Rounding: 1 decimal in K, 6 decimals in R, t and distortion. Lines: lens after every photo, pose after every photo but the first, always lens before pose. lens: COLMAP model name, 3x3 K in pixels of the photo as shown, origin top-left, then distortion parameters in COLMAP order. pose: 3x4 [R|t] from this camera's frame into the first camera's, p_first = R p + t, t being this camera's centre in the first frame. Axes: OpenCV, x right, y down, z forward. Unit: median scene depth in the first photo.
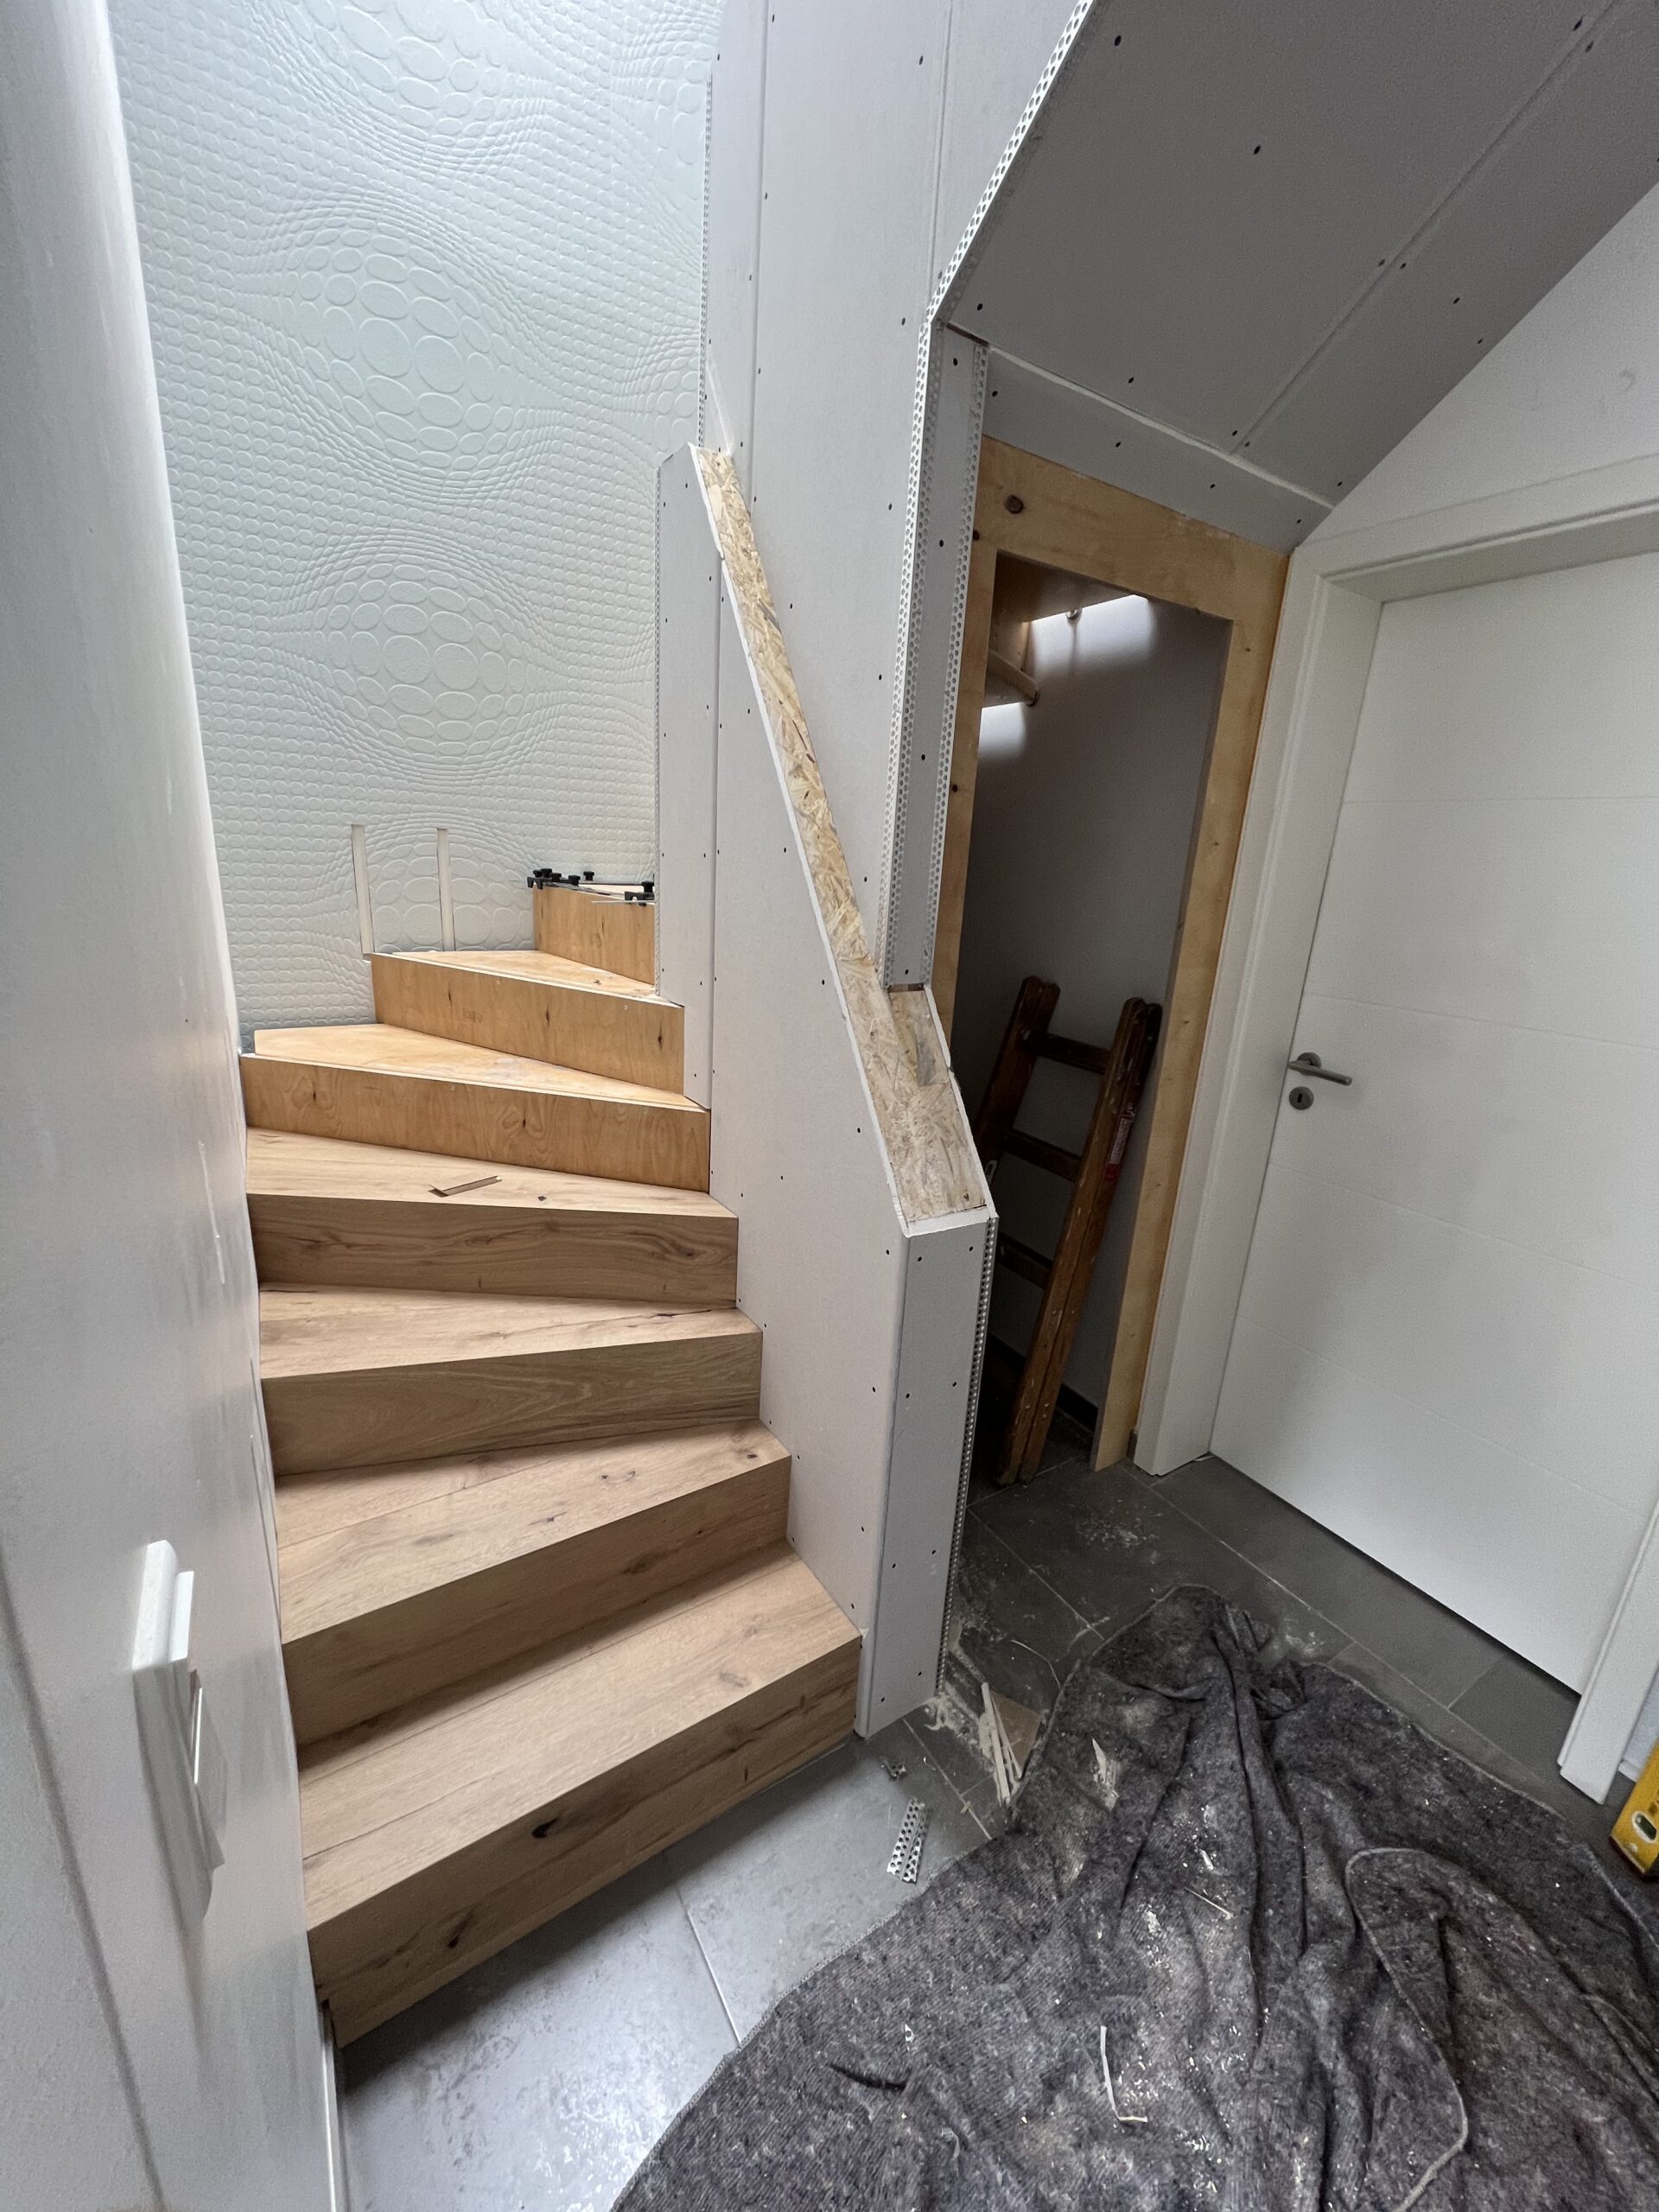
lens RADIAL K [[885.3, 0, 826.6], [0, 885.3, 1109.9], [0, 0, 1]] dist [-0.000391, 0.001357]
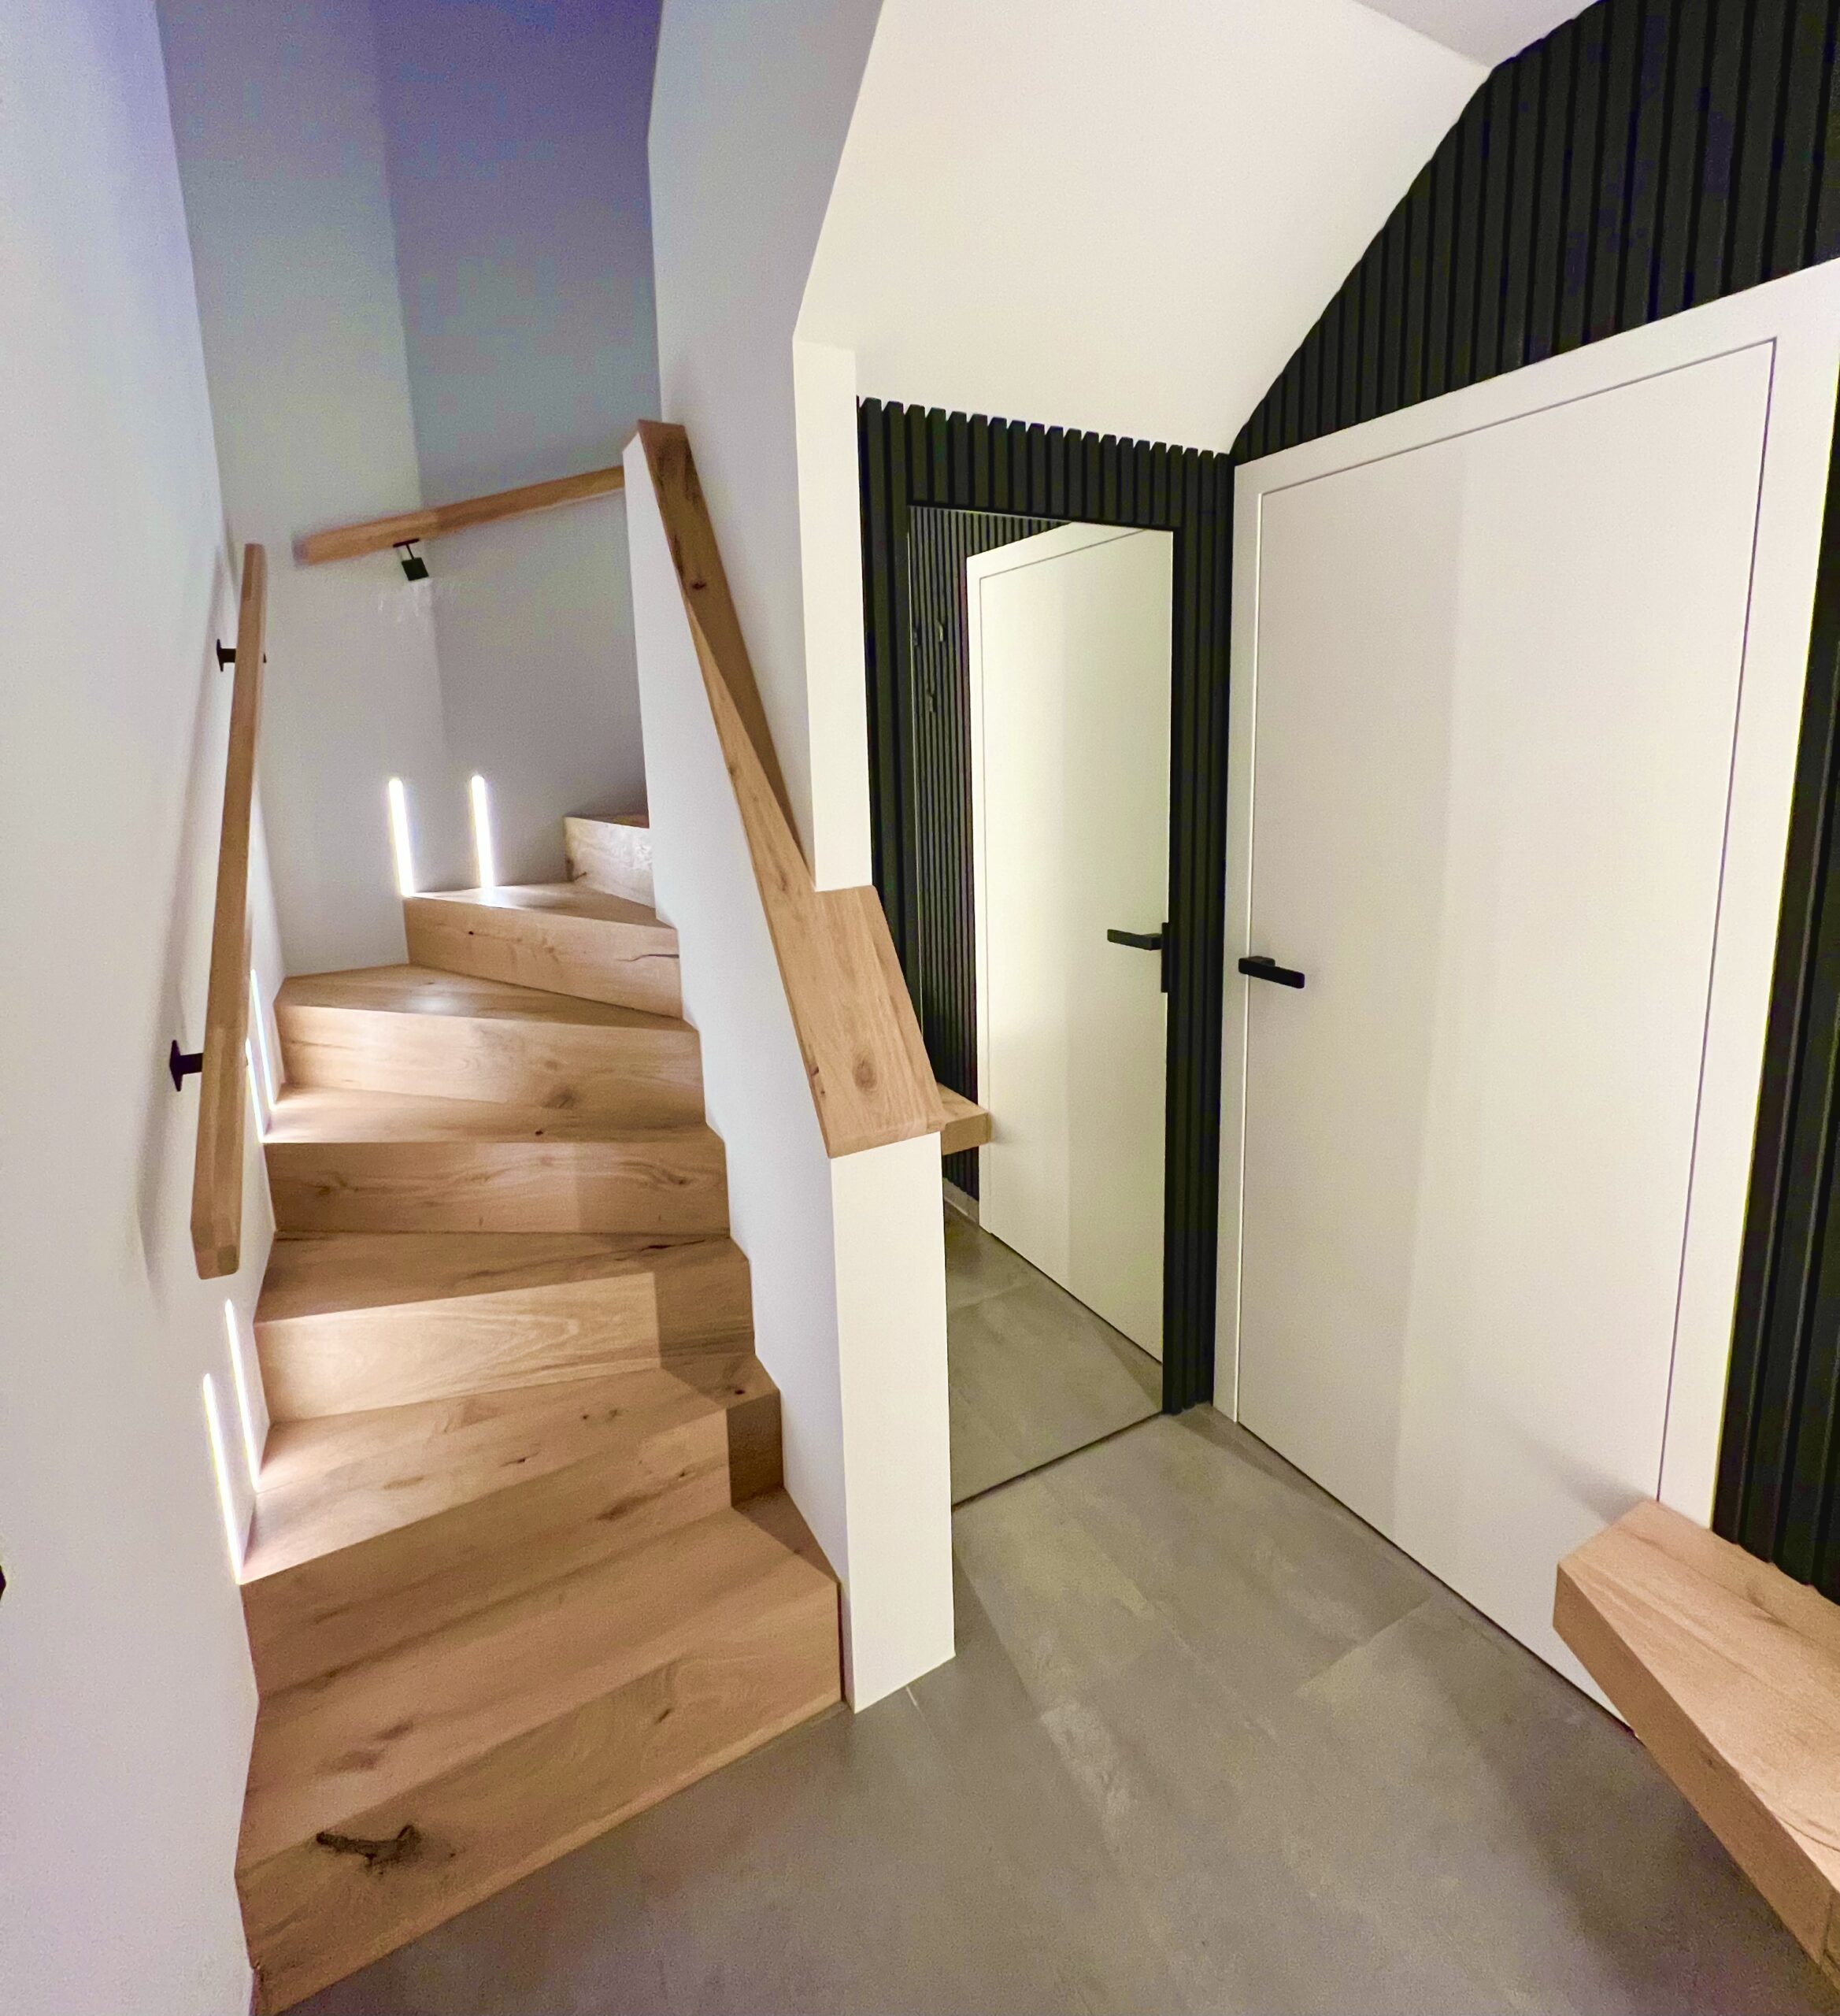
lens RADIAL K [[990.2, 0, 916.8], [0, 990.2, 898.5], [0, 0, 1]] dist [-0.000669, 0.002801]
pose [[0.993821, -0.071024, -0.085295, 0.227802], [0.060113, 0.990422, -0.124301, 0.001292], [0.093306, 0.118406, 0.988572, -0.113236]]
